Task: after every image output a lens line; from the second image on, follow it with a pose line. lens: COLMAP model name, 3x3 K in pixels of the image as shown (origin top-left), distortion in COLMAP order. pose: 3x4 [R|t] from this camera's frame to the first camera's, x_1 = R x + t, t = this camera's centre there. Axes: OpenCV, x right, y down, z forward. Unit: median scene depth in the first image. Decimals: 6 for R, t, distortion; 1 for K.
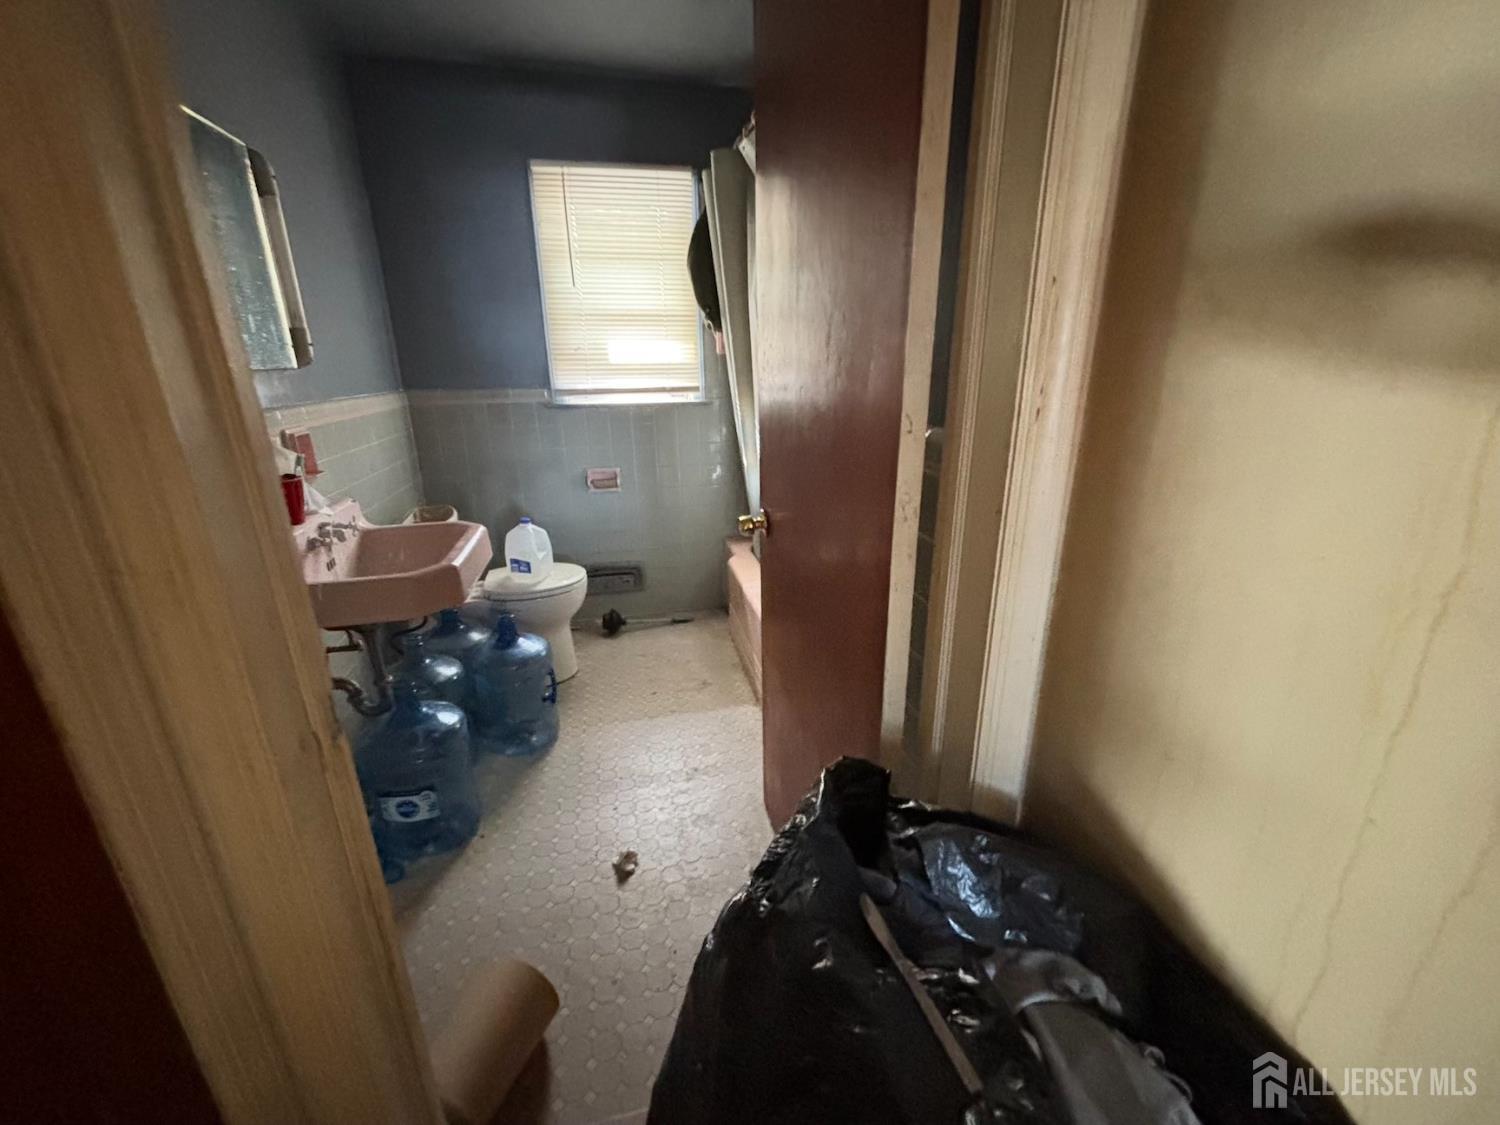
lens RADIAL K [[605.0, 0, 754.9], [0, 605.0, 557.9], [0, 0, 1]] dist [-0.001913, 0.000614]
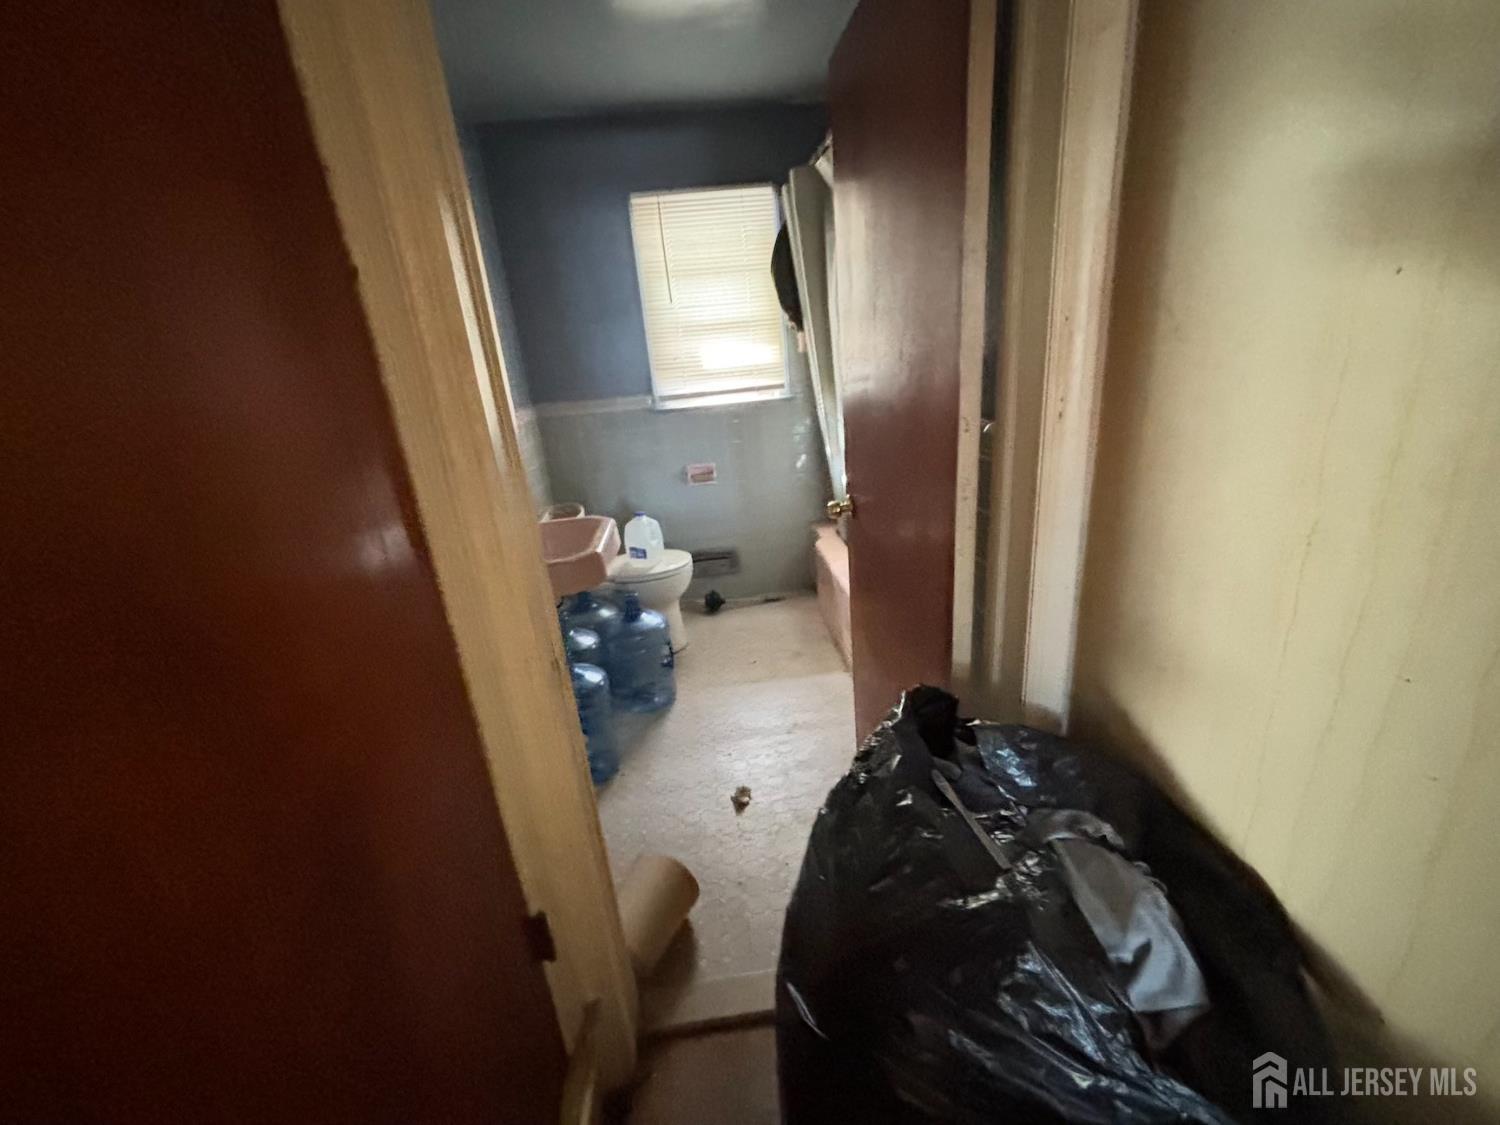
lens RADIAL K [[608.6, 0, 755.2], [0, 608.6, 568.4], [0, 0, 1]] dist [-0.000881, 0.000034]
pose [[0.990629, -0.029081, -0.133451, -0.009792], [0.034364, 0.998707, 0.037453, 0.007659], [0.132189, -0.041688, 0.990347, -0.139242]]
